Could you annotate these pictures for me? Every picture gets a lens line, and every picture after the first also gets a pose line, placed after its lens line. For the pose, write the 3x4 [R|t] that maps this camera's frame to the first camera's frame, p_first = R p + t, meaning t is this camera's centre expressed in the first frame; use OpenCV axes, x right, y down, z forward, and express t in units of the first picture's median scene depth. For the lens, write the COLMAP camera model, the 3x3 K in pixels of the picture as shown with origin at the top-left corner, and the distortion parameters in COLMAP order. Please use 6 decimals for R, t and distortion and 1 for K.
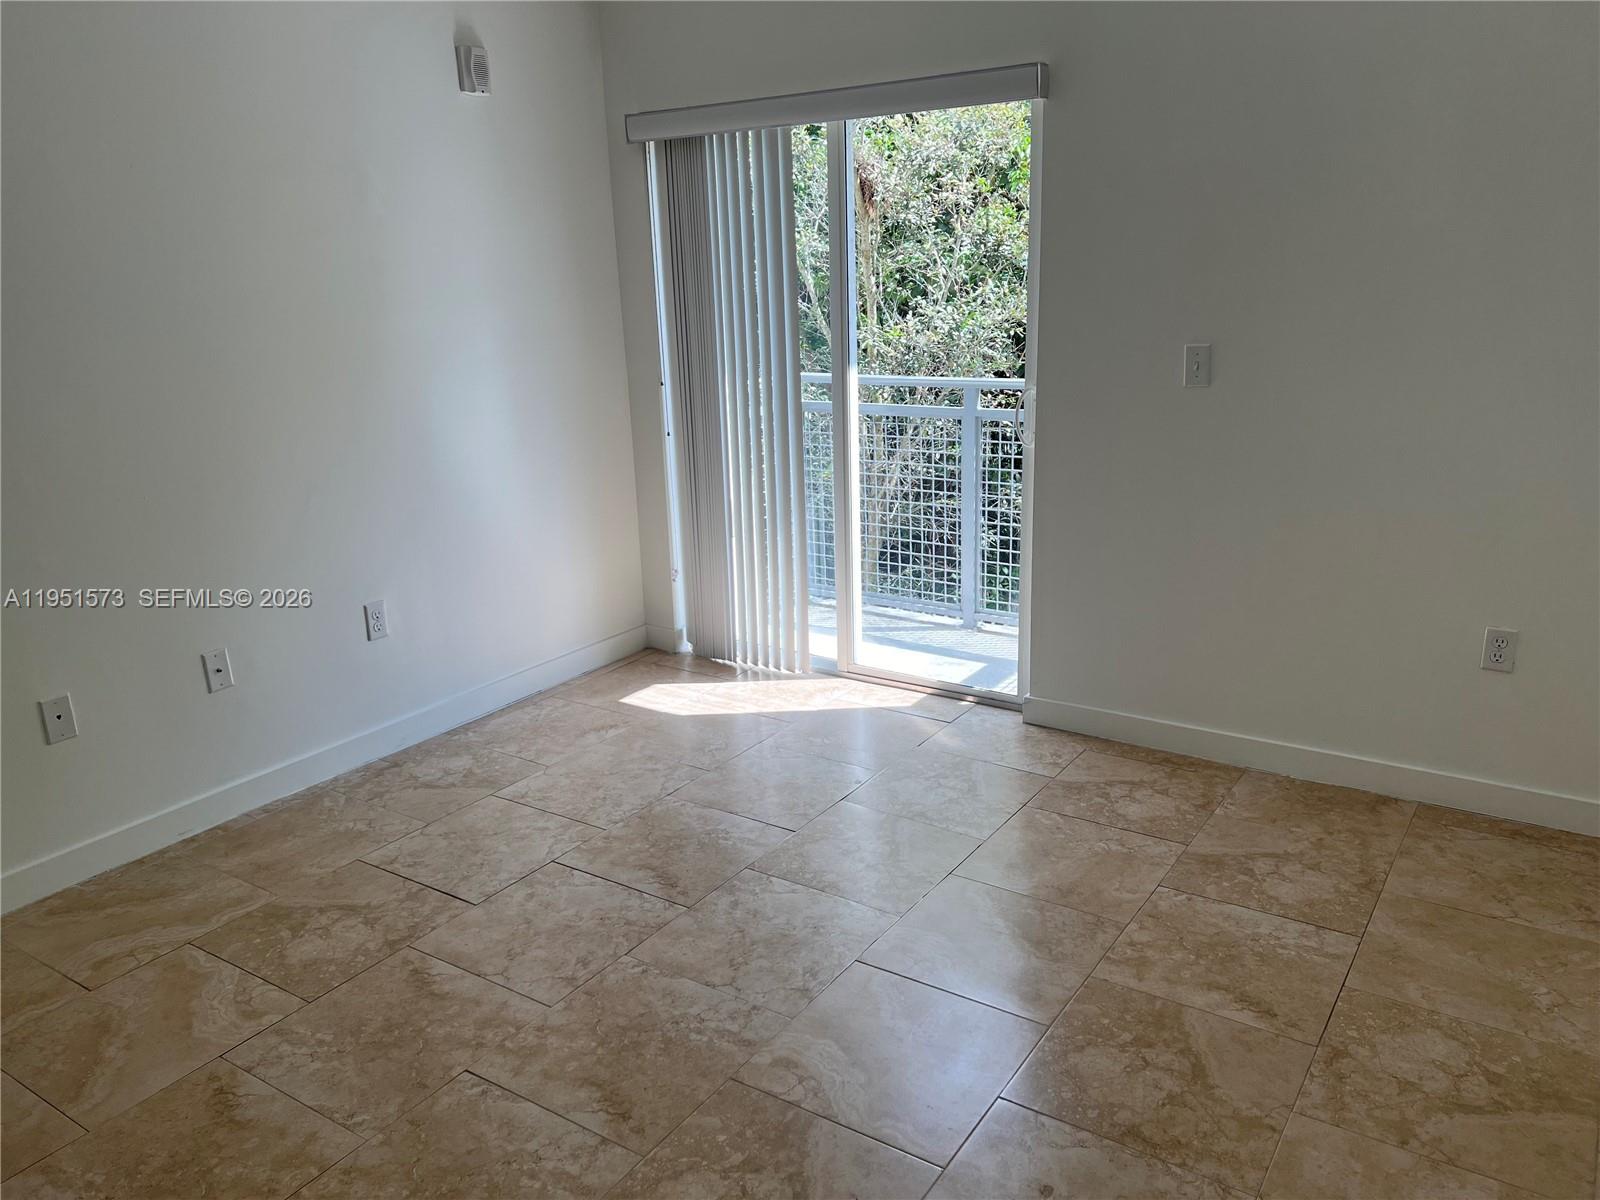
lens RADIAL K [[1212.6, 0, 805.6], [0, 1212.6, 594.3], [0, 0, 1]] dist [0.076383, -0.077936]
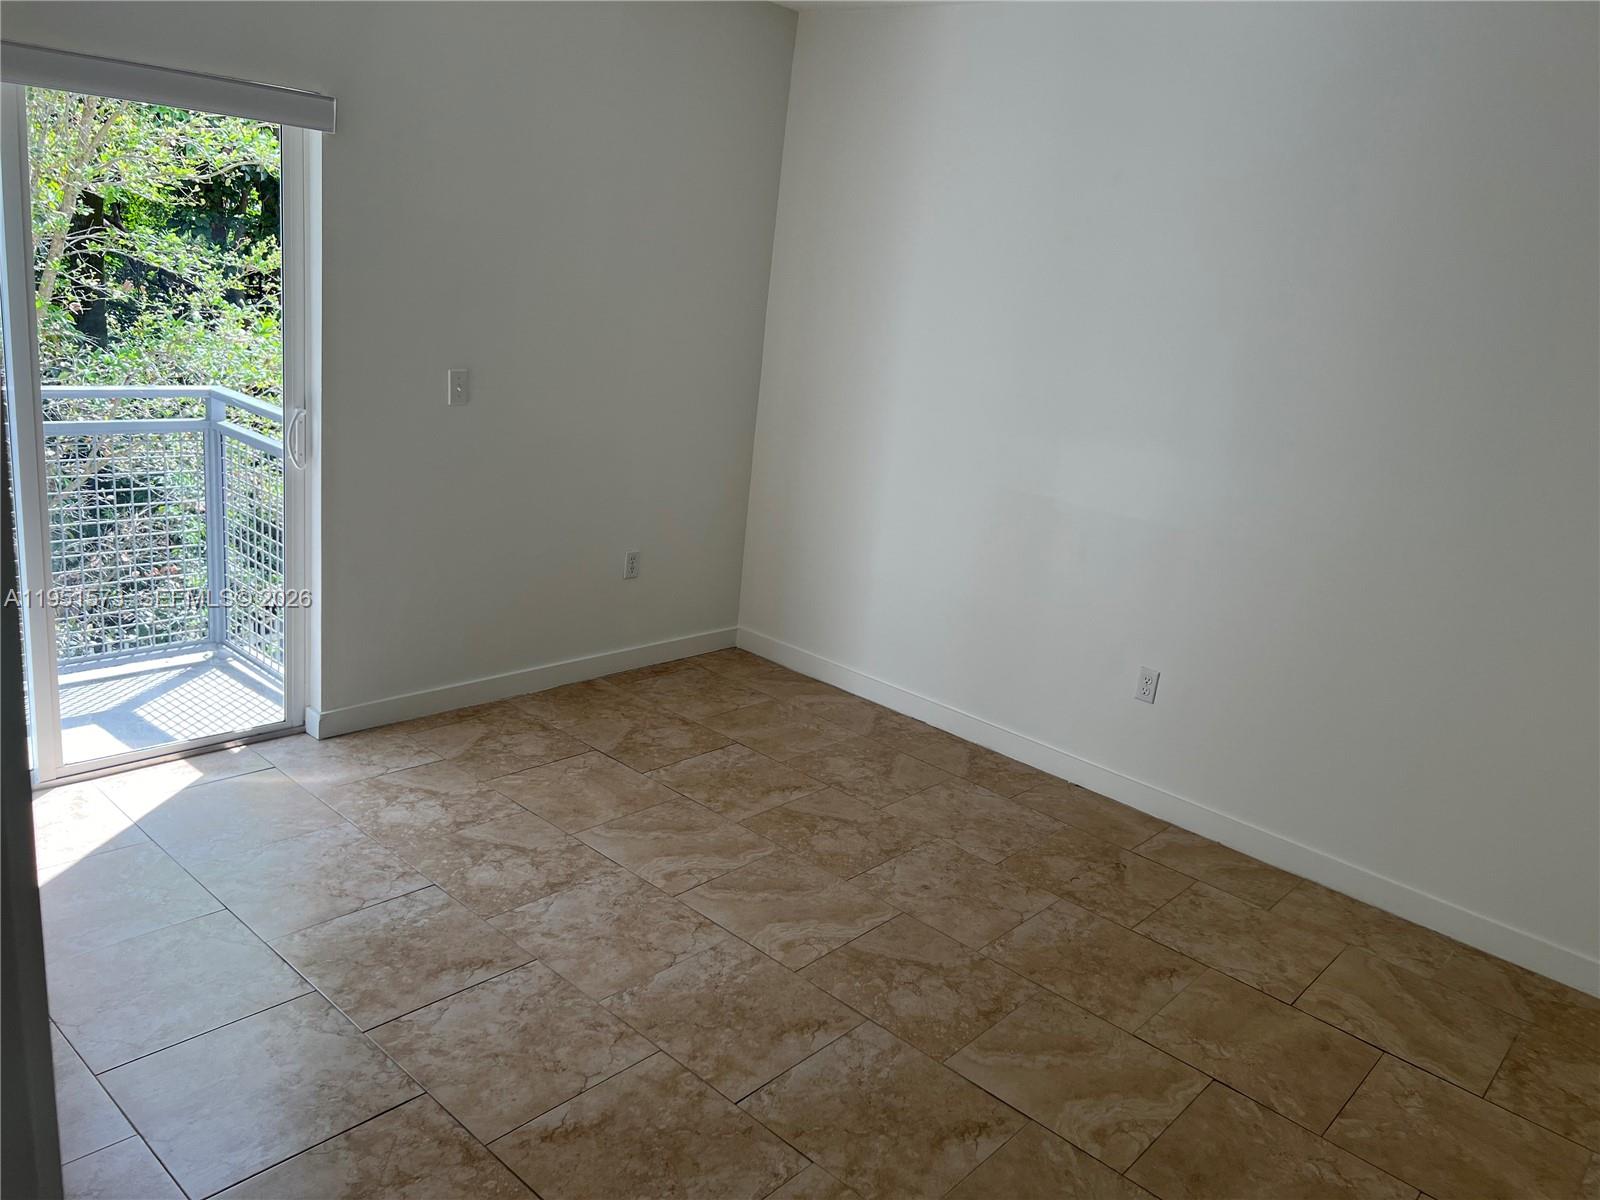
lens RADIAL K [[1218.8, 0, 804.6], [0, 1218.8, 601.3], [0, 0, 1]] dist [0.075595, -0.091573]
pose [[0.128535, -0.224587, 0.965940, -0.930689], [0.152422, 0.966920, 0.204533, -0.195736], [-0.979922, 0.120940, 0.158515, 0.541895]]
